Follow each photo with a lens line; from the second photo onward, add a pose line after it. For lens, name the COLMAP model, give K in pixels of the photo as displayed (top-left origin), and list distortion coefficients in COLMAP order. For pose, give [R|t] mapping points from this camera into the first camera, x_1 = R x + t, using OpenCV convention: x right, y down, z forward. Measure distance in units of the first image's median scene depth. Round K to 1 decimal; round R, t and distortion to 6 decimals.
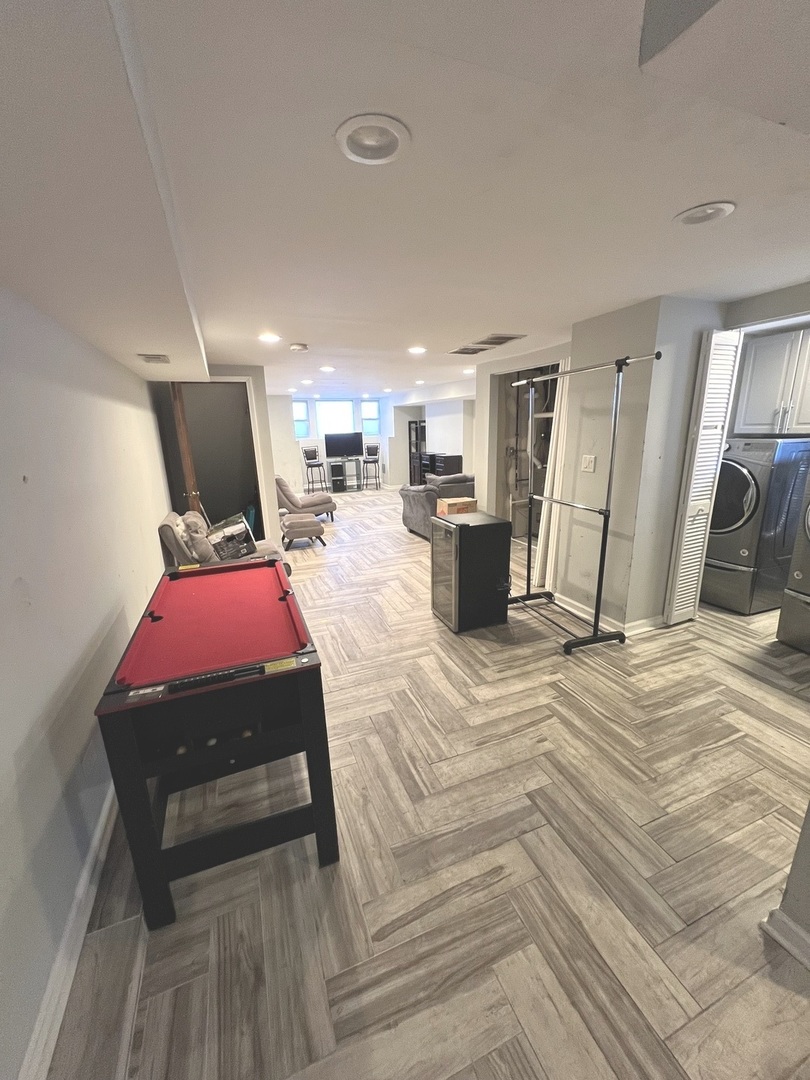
lens RADIAL K [[429.6, 0, 403.7], [0, 429.6, 538.0], [0, 0, 1]] dist [-0.003499, -0.000296]
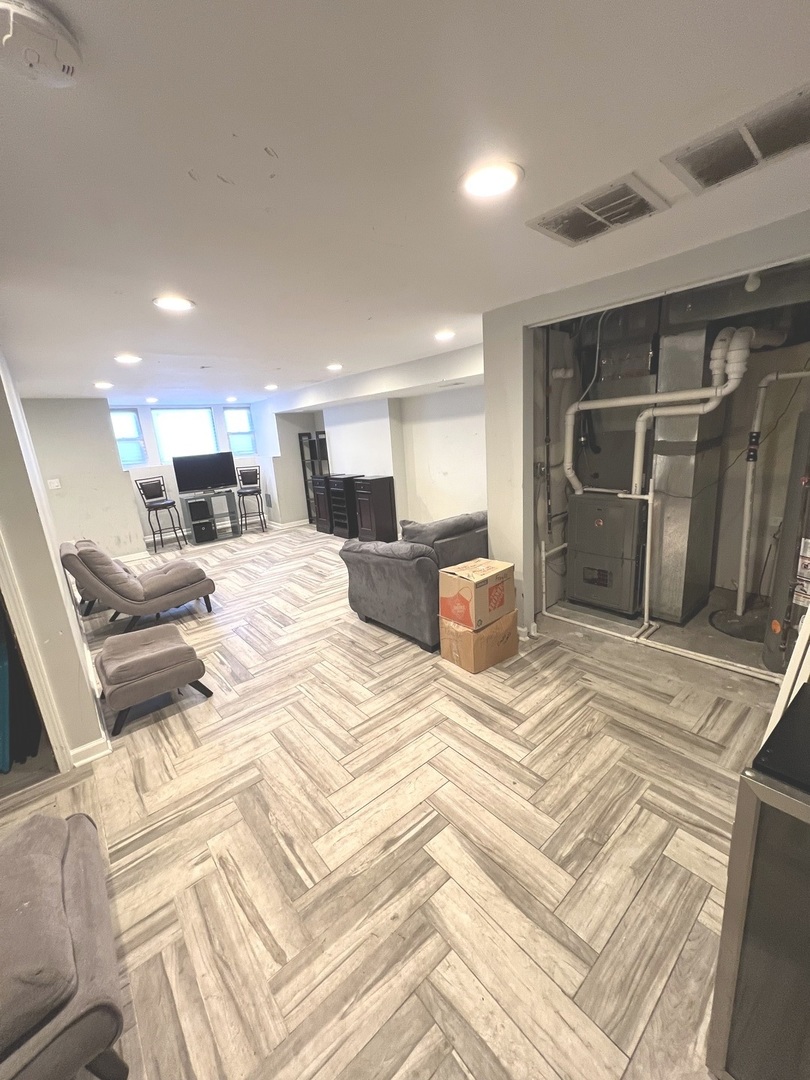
lens RADIAL K [[429.6, 0, 404.7], [0, 429.6, 540.5], [0, 0, 1]] dist [-0.003499, -0.000296]
pose [[0.947352, -0.113636, 0.299352, -0.061770], [0.121935, 0.992496, -0.009126, -0.071128], [-0.296069, 0.045147, 0.954099, 0.291455]]
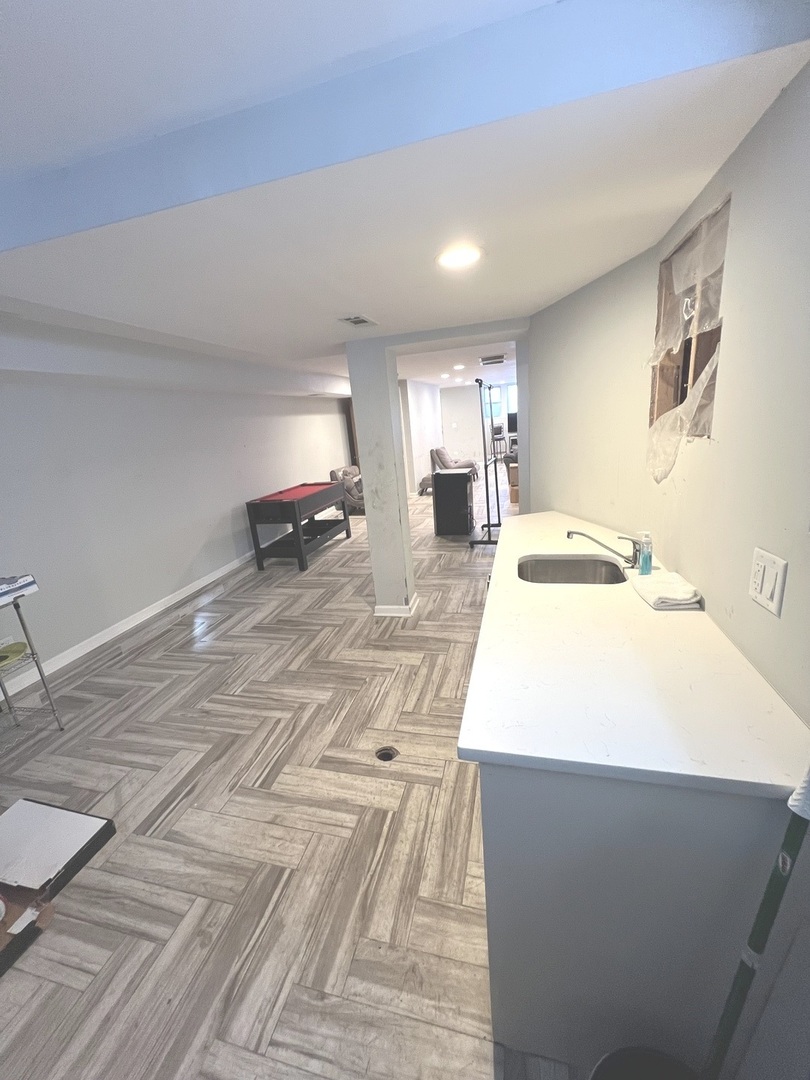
lens RADIAL K [[429.6, 0, 405.2], [0, 429.6, 541.0], [0, 0, 1]] dist [-0.003499, -0.000296]
pose [[0.803918, 0.119119, -0.582690, 0.352591], [-0.080438, 0.992512, 0.091921, 0.030375], [0.589276, -0.027026, 0.807480, -0.172099]]
